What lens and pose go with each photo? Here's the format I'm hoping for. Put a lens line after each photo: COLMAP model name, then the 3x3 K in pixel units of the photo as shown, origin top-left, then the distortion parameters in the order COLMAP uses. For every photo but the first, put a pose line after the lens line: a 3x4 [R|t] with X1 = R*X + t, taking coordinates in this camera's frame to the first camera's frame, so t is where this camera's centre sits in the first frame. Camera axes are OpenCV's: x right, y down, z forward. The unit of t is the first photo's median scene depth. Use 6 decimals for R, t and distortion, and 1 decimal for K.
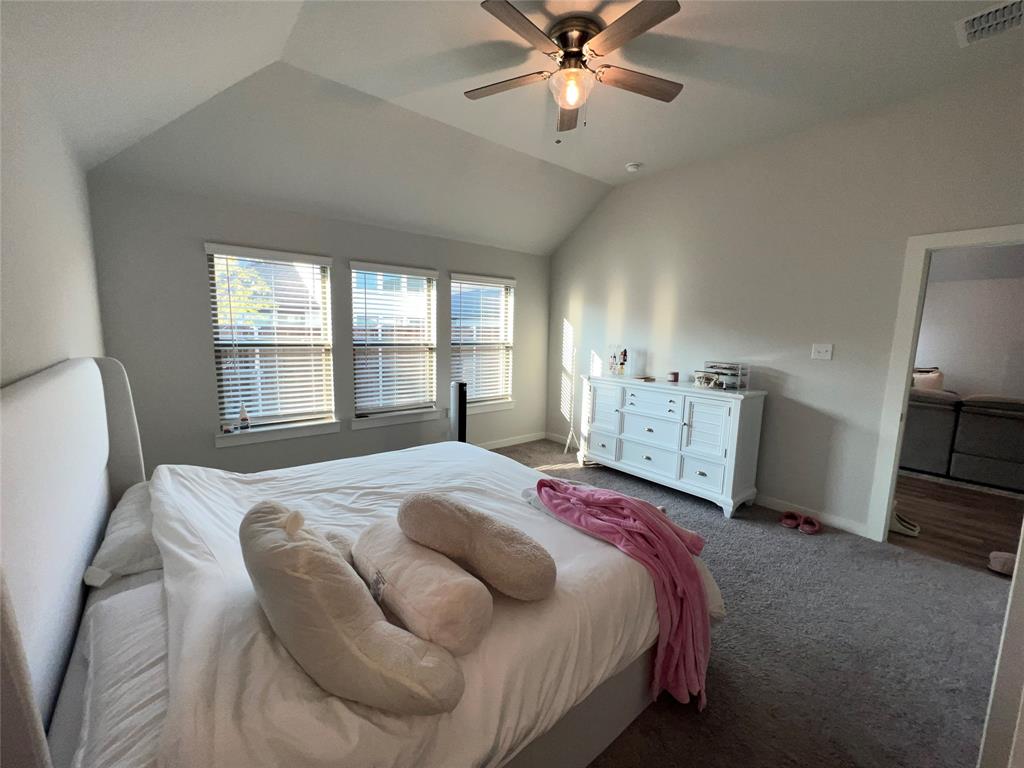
lens RADIAL K [[409.0, 0, 509.3], [0, 409.0, 382.5], [0, 0, 1]] dist [-0.002078, 0.000226]
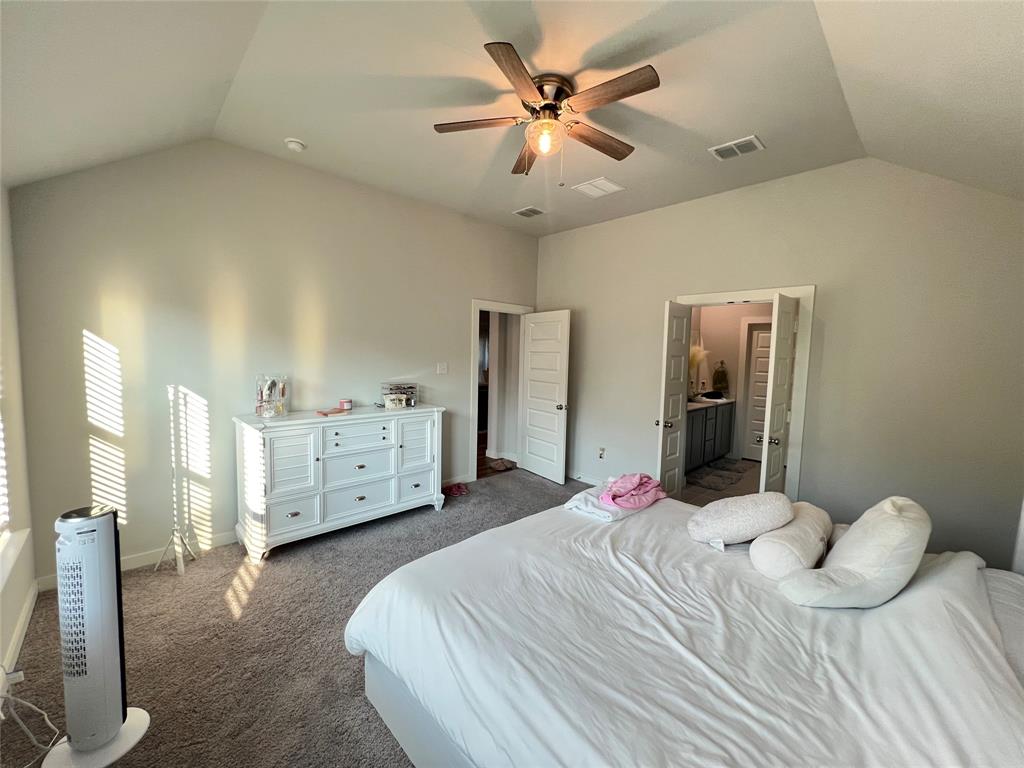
lens RADIAL K [[409.0, 0, 509.9], [0, 409.0, 383.9], [0, 0, 1]] dist [-0.002078, 0.000226]
pose [[-0.076196, -0.101652, 0.991898, -0.531648], [0.102300, 0.988743, 0.109187, -0.122385], [-0.991831, 0.109791, -0.064940, 0.693018]]
